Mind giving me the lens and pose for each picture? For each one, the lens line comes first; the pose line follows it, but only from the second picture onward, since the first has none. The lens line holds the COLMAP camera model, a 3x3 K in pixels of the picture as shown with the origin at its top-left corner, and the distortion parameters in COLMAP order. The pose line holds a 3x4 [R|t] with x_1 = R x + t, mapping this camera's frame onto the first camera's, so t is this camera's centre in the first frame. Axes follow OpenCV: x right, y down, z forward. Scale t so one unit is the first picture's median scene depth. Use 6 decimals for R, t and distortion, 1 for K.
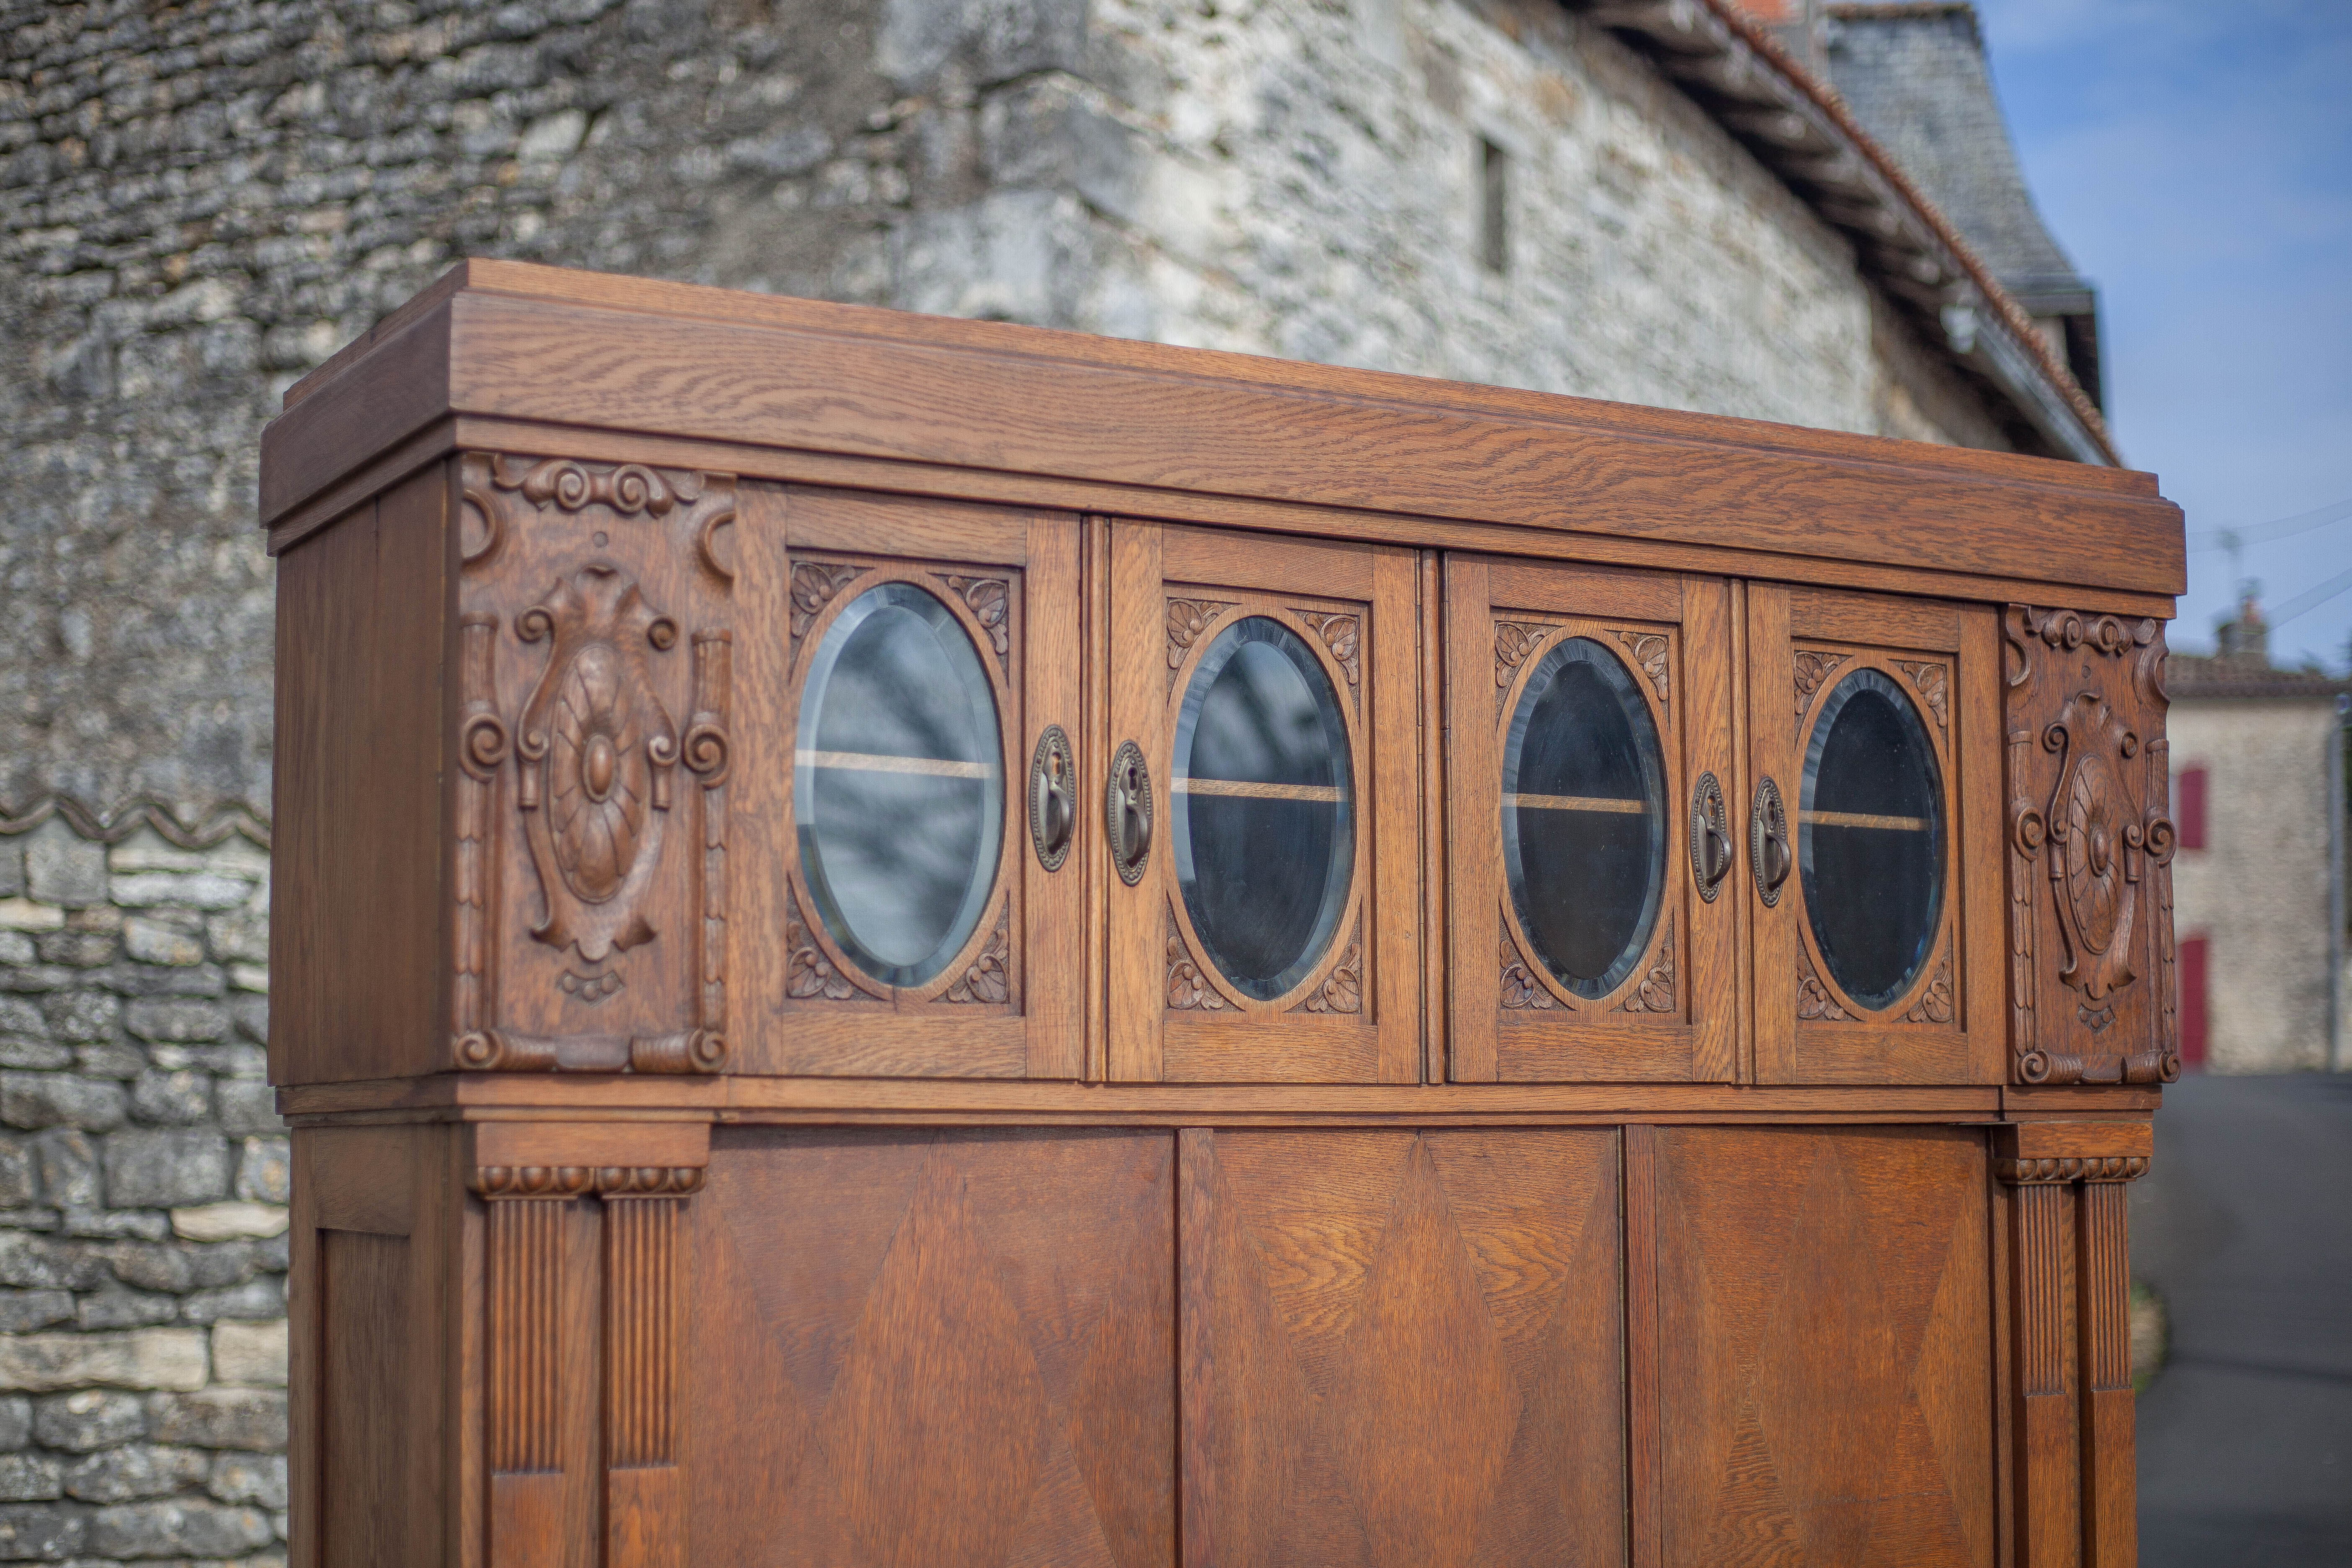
lens RADIAL K [[3431.0, 0, 1146.5], [0, 3431.0, 778.4], [0, 0, 1]] dist [-0.123183, 0.006675]
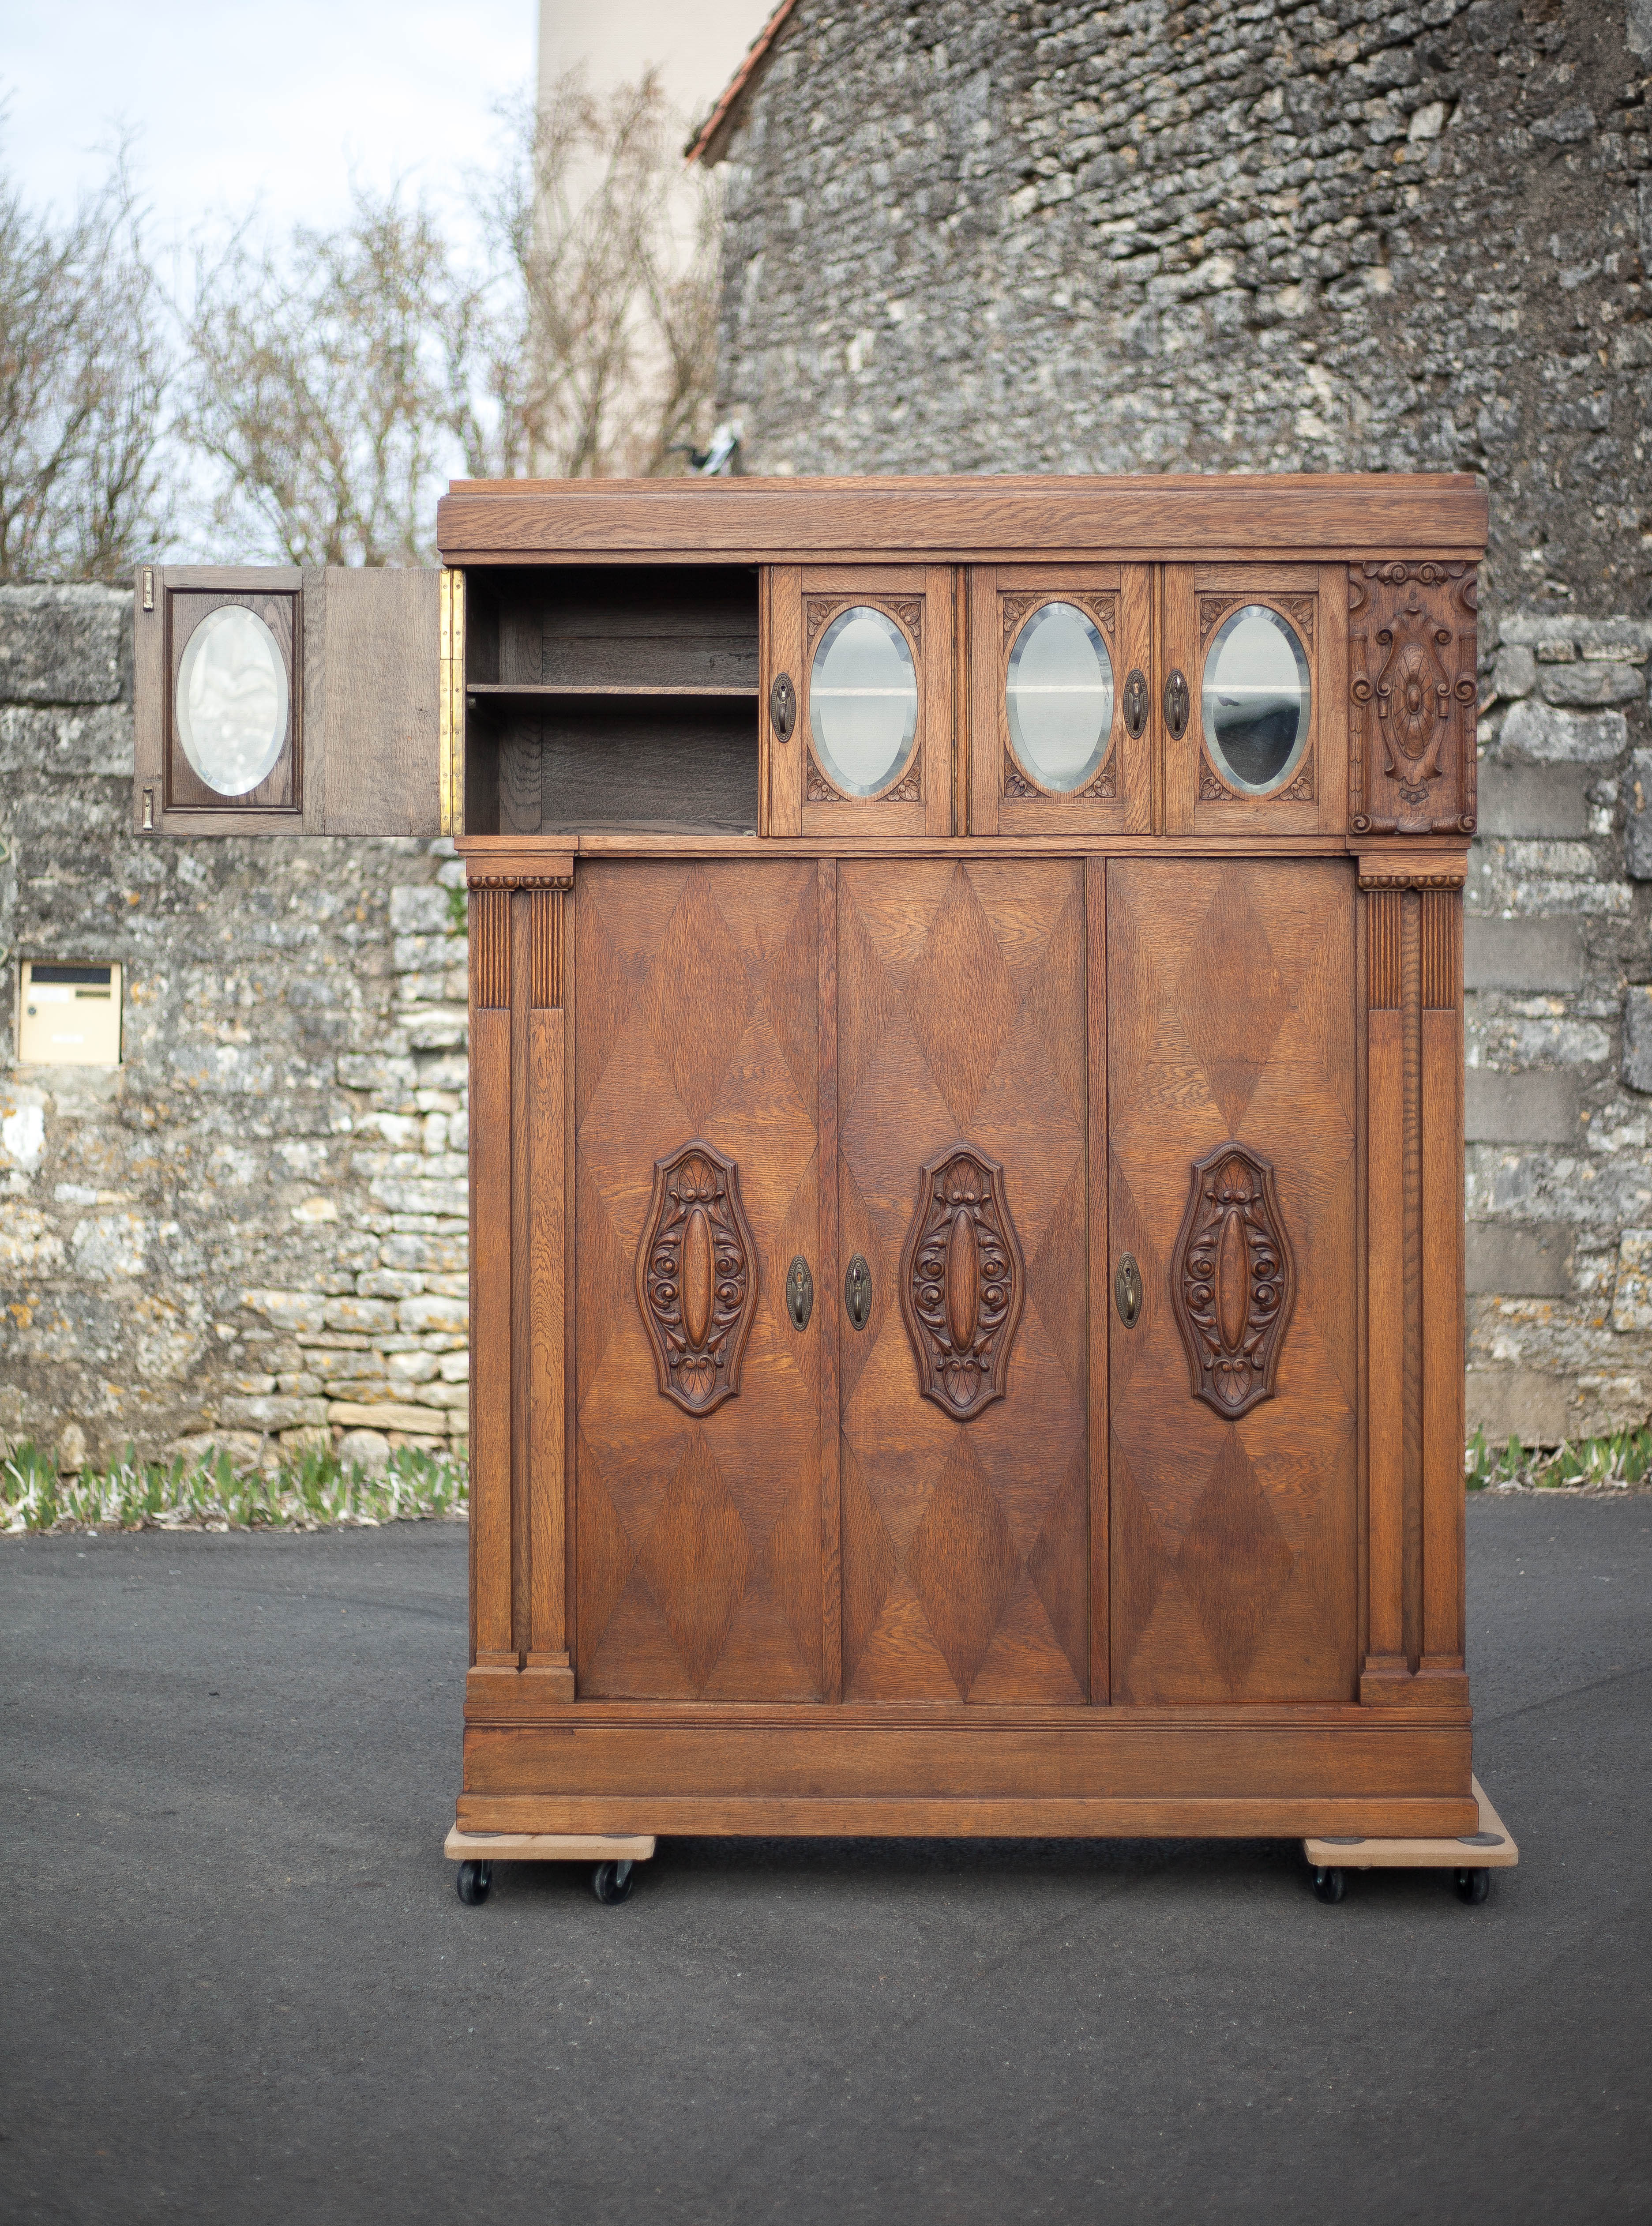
lens RADIAL K [[3549.0, 0, 832.9], [0, 3549.0, 998.2], [0, 0, 1]] dist [-0.069122, -0.128406]
pose [[0.853547, 0.002257, -0.521012, 0.988870], [0.053484, 0.994328, 0.091927, -0.009570], [0.518264, -0.106329, 0.848585, -0.719484]]
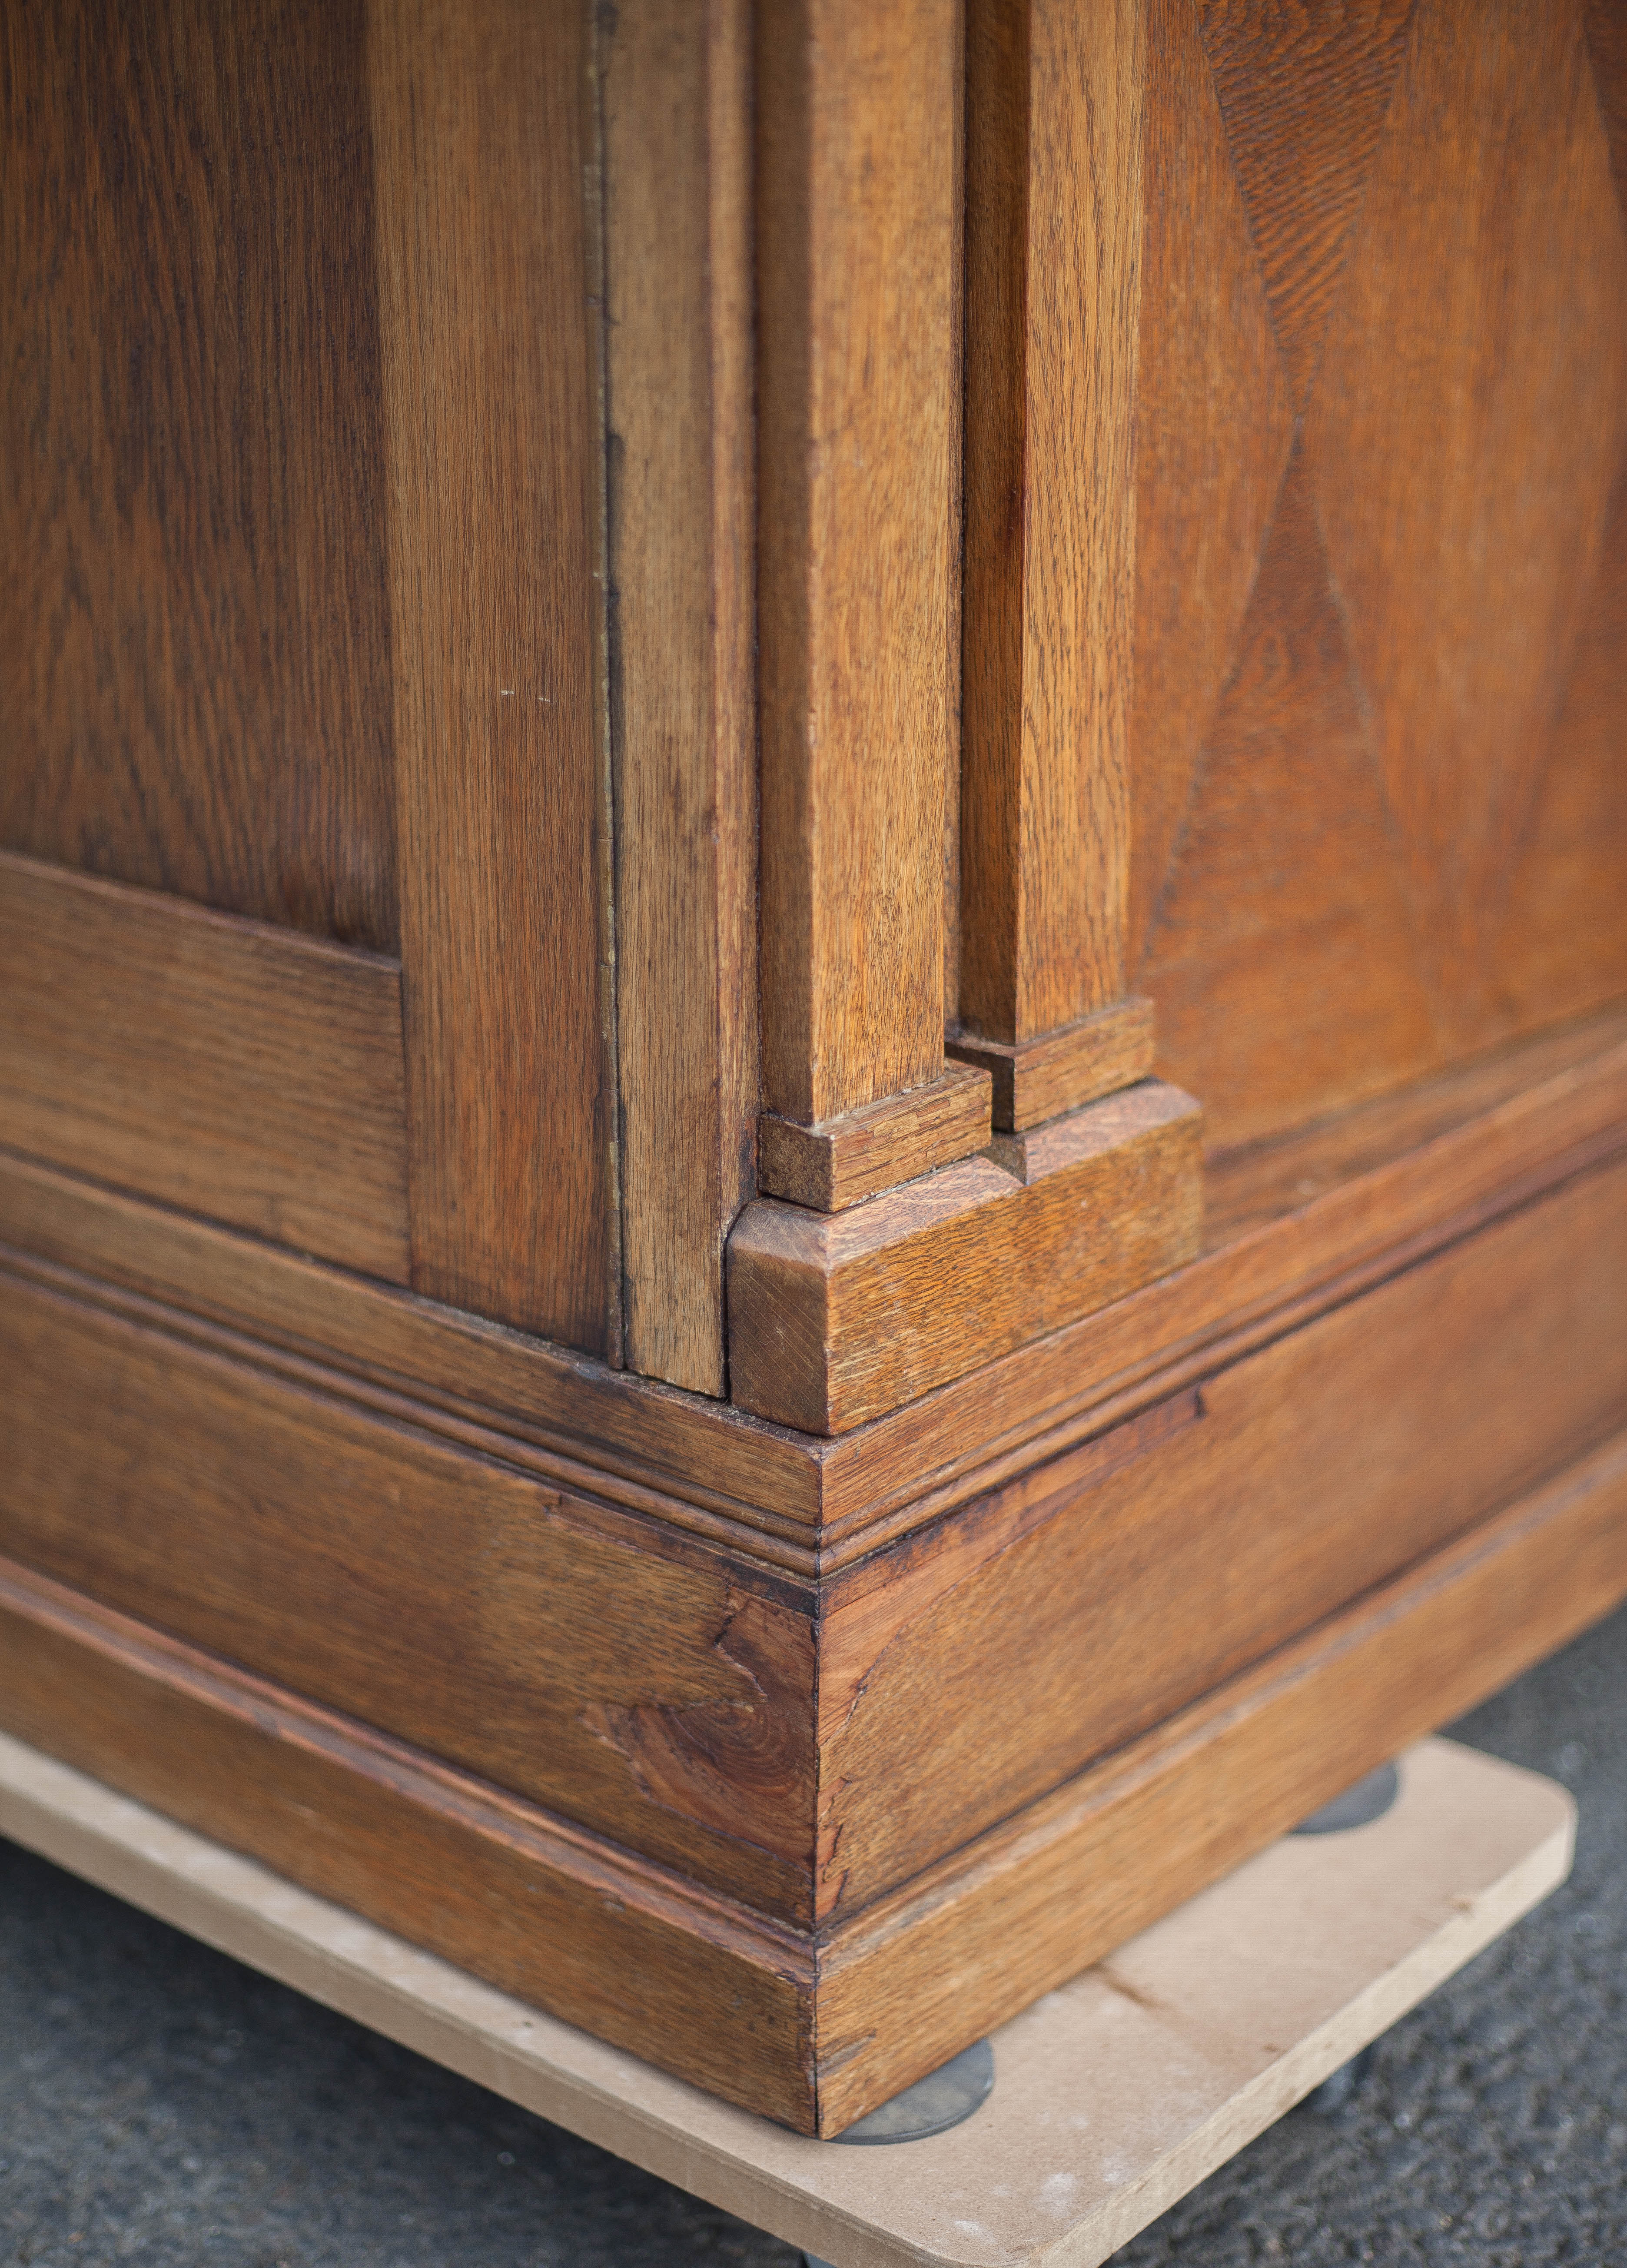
lens RADIAL K [[3512.7, 0, 813.5], [0, 3512.7, 1134.0], [0, 0, 1]] dist [-0.126499, 0.086157]
pose [[0.938875, -0.108578, 0.326688, -0.243799], [-0.043521, 0.903911, 0.425501, 0.370848], [-0.341497, -0.413710, 0.843934, 0.484585]]
